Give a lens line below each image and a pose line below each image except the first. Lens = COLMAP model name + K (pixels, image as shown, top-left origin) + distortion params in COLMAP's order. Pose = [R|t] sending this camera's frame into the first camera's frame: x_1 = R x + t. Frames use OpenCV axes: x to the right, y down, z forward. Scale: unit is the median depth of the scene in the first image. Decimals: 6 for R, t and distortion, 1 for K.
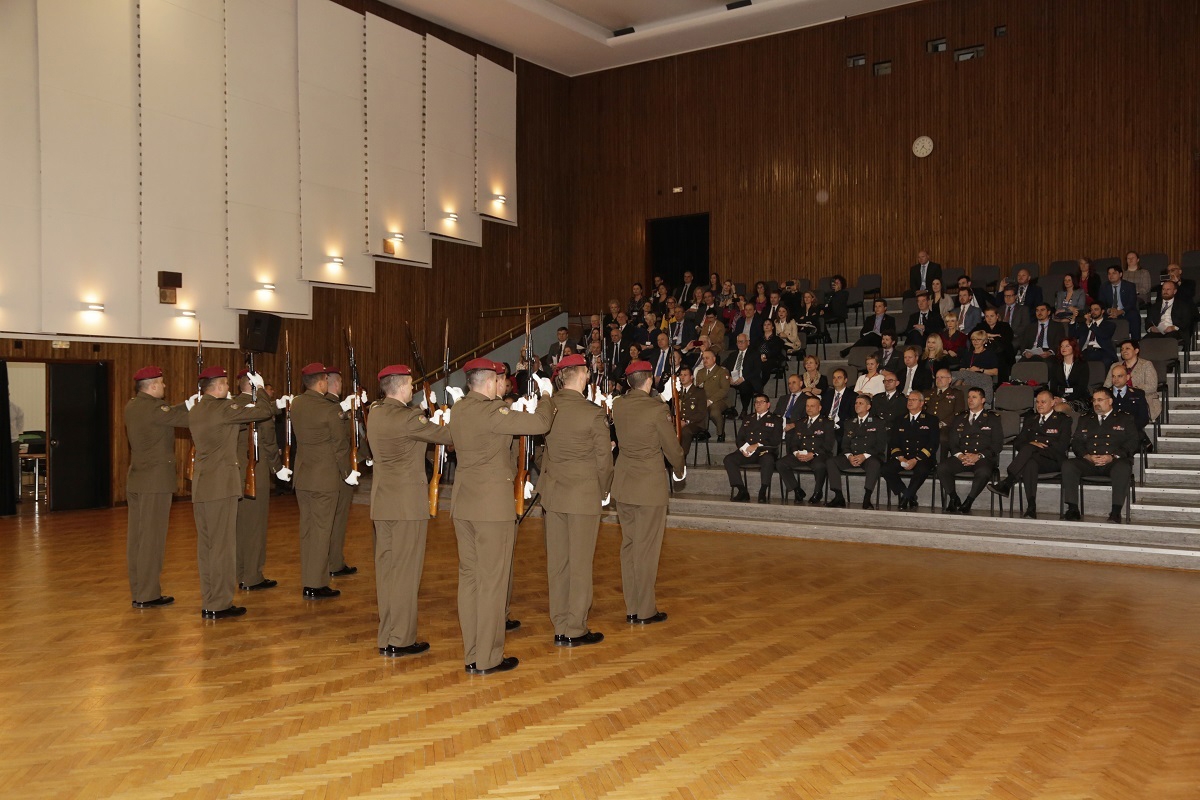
lens RADIAL K [[1111.2, 0, 600.0], [0, 1111.2, 402.4], [0, 0, 1]] dist [-0.002104, 0.000000]
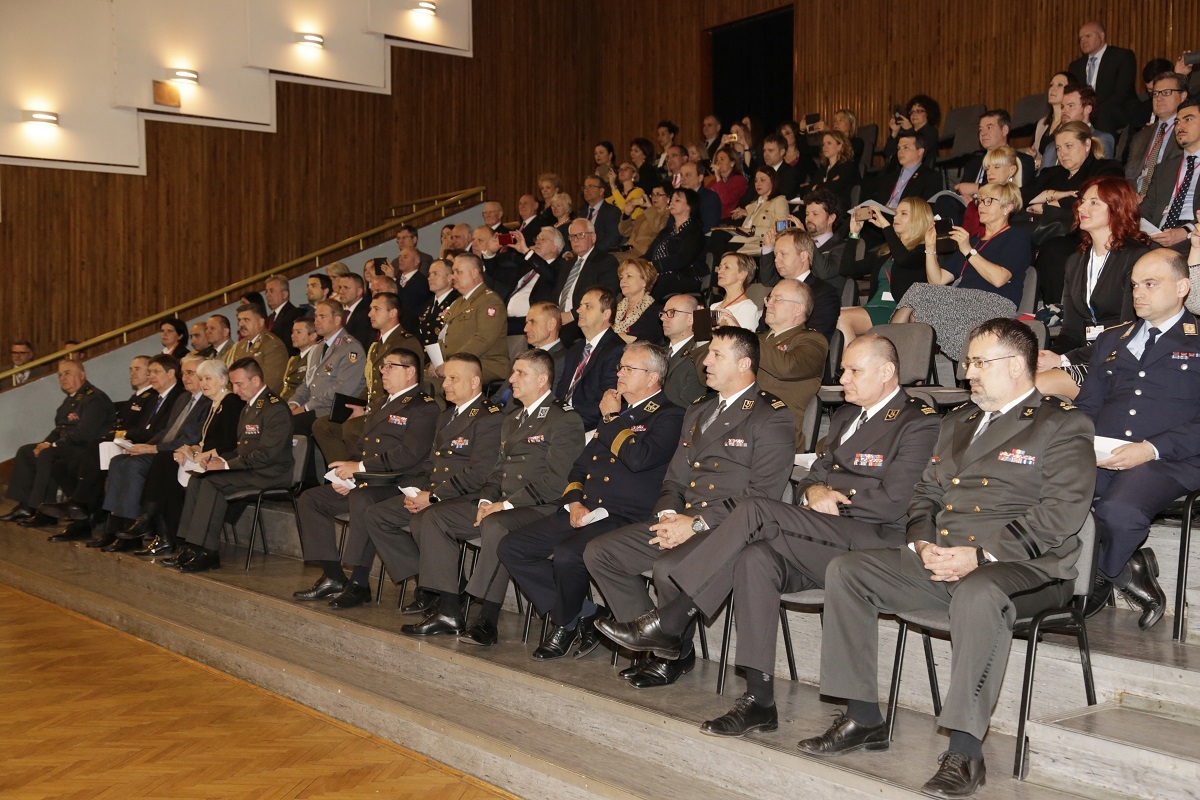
lens RADIAL K [[1514.5, 0, 599.8], [0, 1514.5, 398.6], [0, 0, 1]] dist [0.164857, 0.000000]
pose [[0.948887, 0.002764, -0.315604, 0.264479], [0.005245, 0.999685, 0.024524, -0.000746], [0.315573, -0.024926, 0.948574, 0.293885]]
